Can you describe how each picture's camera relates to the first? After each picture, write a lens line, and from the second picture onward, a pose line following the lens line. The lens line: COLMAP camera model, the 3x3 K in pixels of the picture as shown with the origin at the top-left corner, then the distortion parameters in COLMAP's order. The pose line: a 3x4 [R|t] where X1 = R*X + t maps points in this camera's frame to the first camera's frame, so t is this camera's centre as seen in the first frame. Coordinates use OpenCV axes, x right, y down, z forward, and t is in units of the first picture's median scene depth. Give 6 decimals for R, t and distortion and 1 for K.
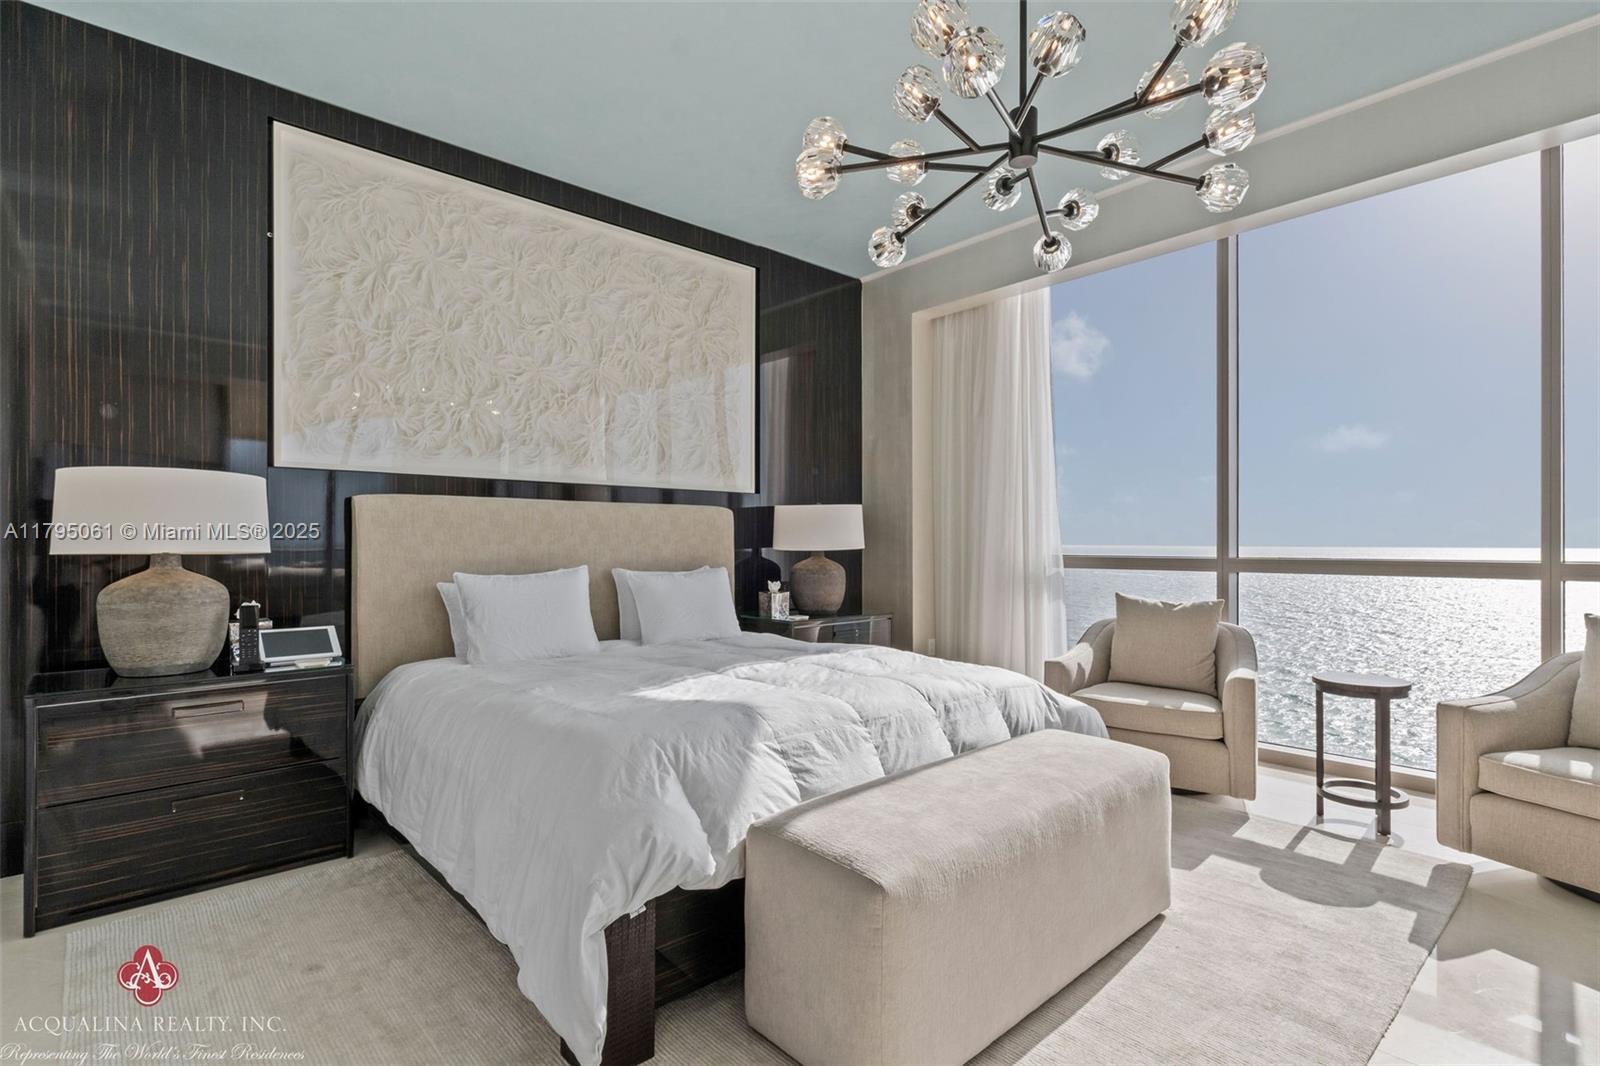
lens RADIAL K [[709.6, 0, 800.0], [0, 709.6, 533.0], [0, 0, 1]] dist [0.002259, -0.000286]
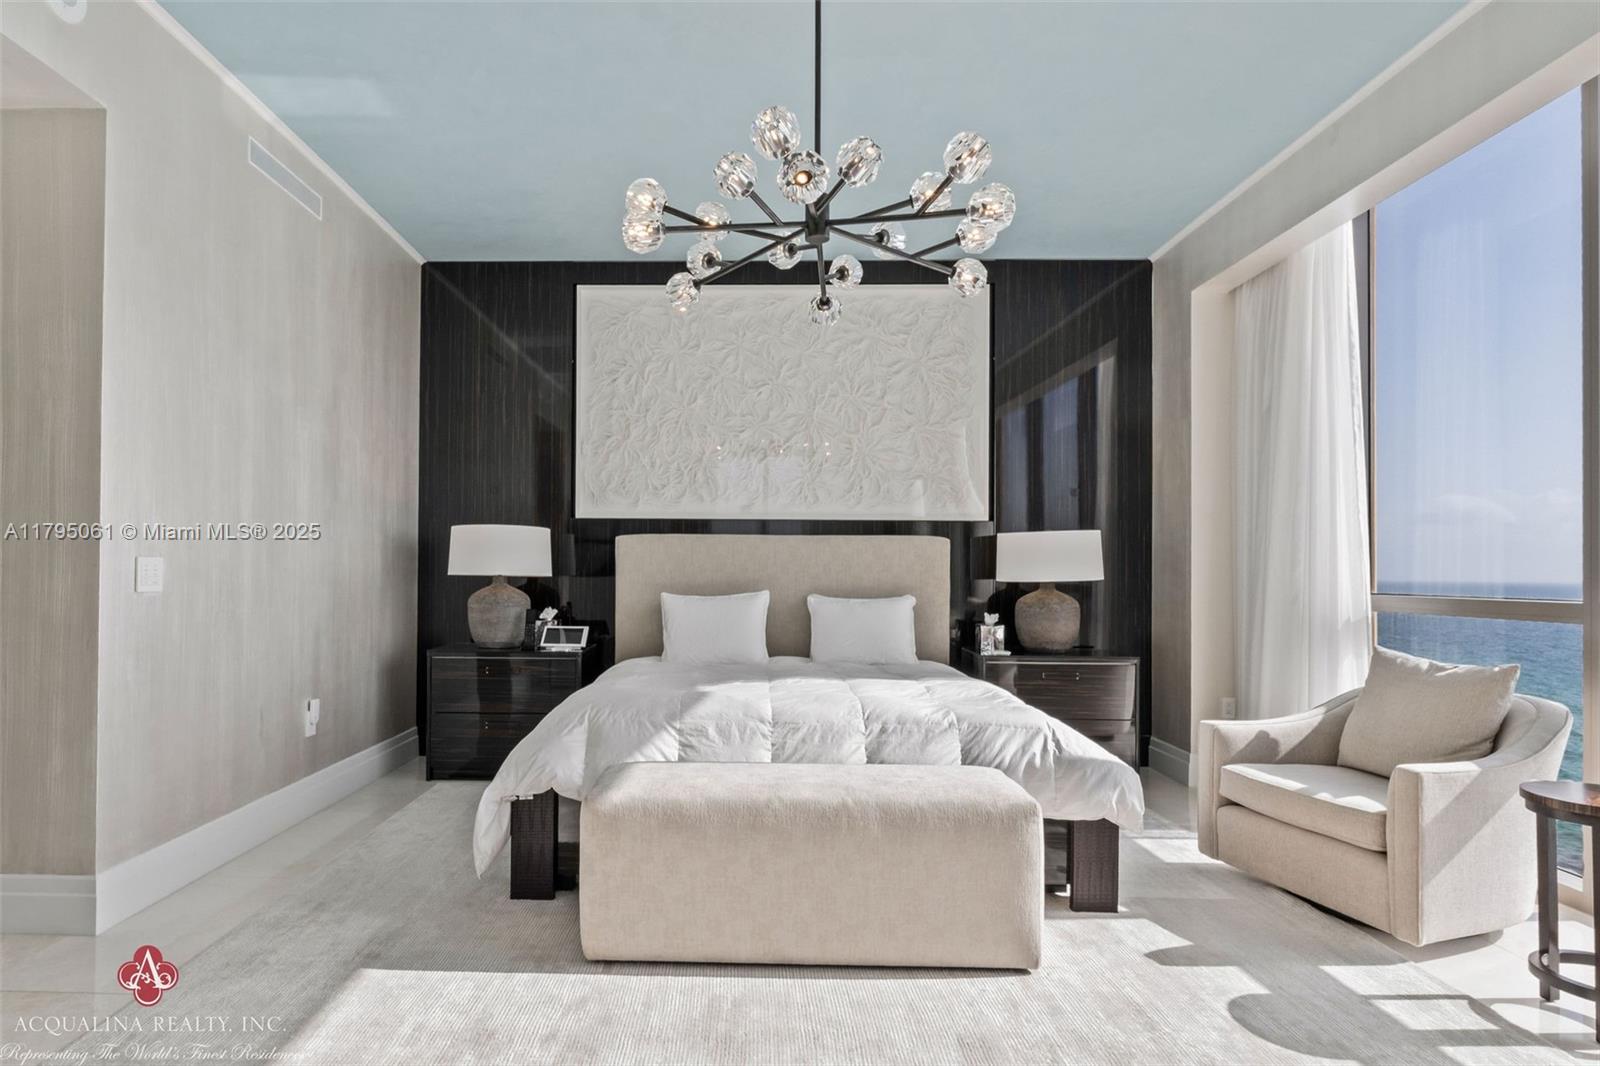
lens RADIAL K [[841.9, 0, 806.3], [0, 841.9, 552.9], [0, 0, 1]] dist [0.000512, -0.000748]
pose [[0.762152, -0.007246, -0.647358, 0.627441], [0.000962, 0.999949, -0.010060, -0.002133], [0.647398, 0.007044, 0.762120, -0.021773]]
